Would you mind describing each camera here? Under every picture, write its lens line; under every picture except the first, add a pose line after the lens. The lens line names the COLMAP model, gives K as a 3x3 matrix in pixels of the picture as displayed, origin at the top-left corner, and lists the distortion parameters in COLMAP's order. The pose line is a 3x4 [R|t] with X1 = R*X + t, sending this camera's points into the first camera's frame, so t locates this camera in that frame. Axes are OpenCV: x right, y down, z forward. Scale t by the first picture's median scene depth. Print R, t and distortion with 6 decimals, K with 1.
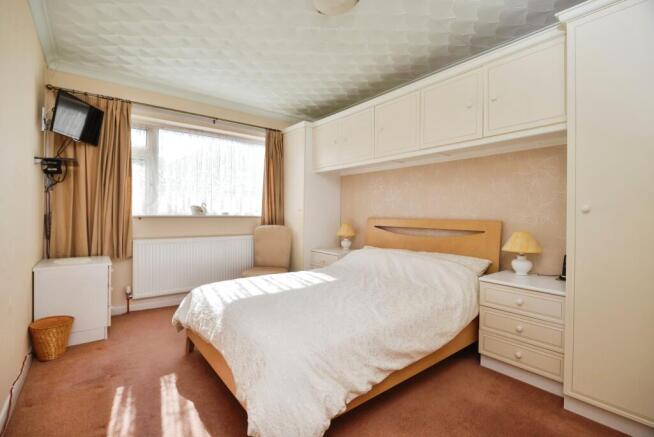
lens RADIAL K [[291.5, 0, 327.0], [0, 291.5, 218.5], [0, 0, 1]] dist [-0.015927, -0.000481]
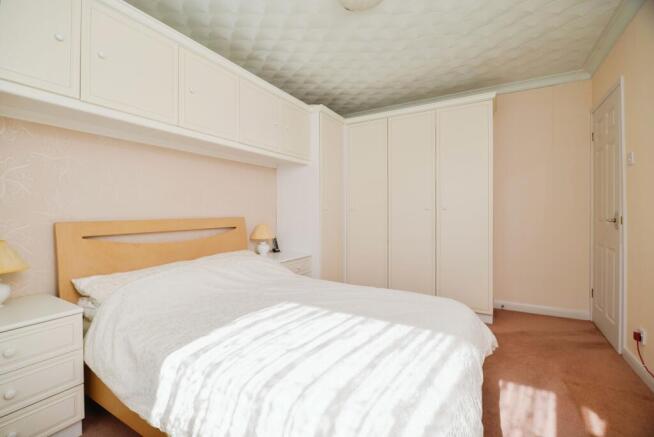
lens RADIAL K [[290.9, 0, 319.3], [0, 290.9, 212.1], [0, 0, 1]] dist [-0.014291, -0.000206]
pose [[-0.363684, -0.005001, 0.931509, -0.618280], [0.008266, 0.999929, 0.008596, -0.018938], [-0.931486, 0.010826, -0.363617, 1.096864]]
